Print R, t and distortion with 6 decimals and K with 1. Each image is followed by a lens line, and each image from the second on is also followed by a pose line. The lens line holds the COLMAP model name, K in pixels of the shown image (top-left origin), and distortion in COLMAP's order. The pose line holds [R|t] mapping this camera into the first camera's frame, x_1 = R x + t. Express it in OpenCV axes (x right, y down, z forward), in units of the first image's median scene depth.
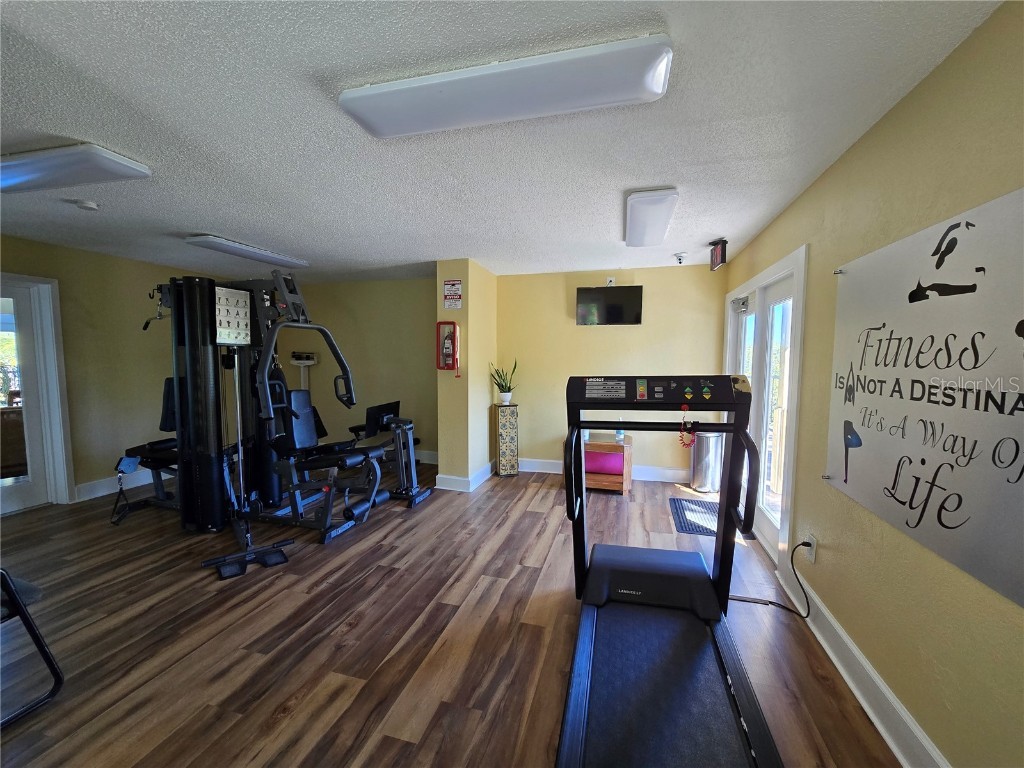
lens RADIAL K [[417.0, 0, 512.3], [0, 417.0, 389.7], [0, 0, 1]] dist [-0.002035, 0.000033]
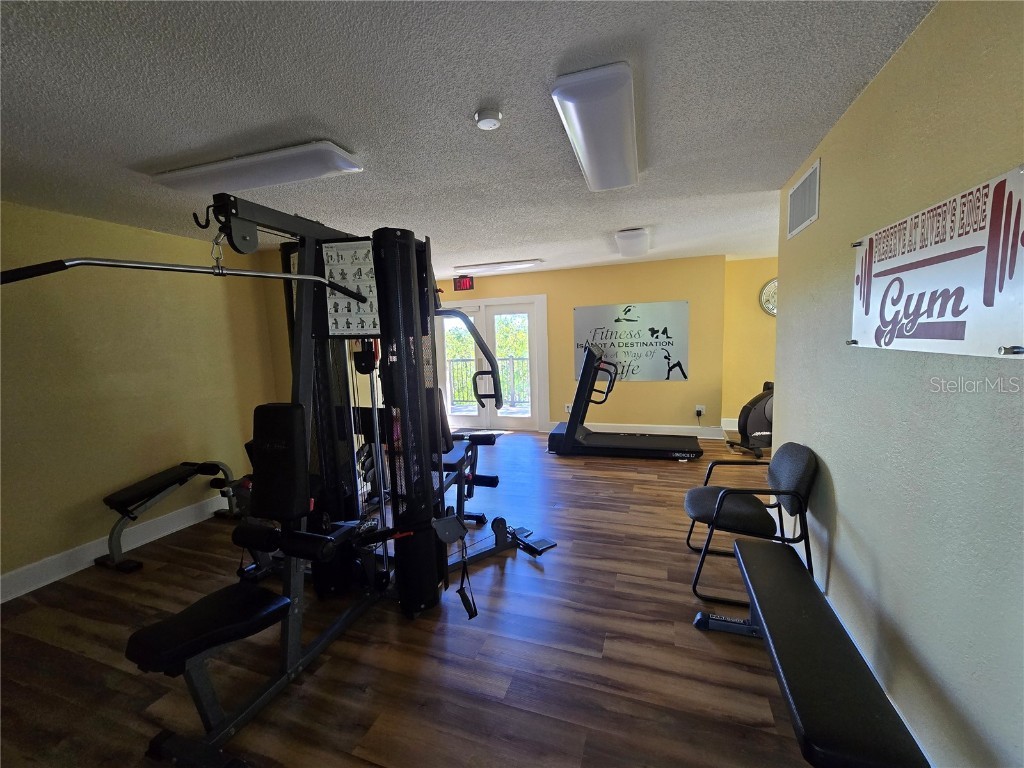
lens RADIAL K [[417.0, 0, 512.3], [0, 417.0, 389.7], [0, 0, 1]] dist [-0.002035, 0.000033]
pose [[0.071440, -0.132315, 0.988630, -2.552674], [0.116897, 0.985443, 0.123441, -0.151439], [-0.990571, 0.106749, 0.085867, 1.414047]]
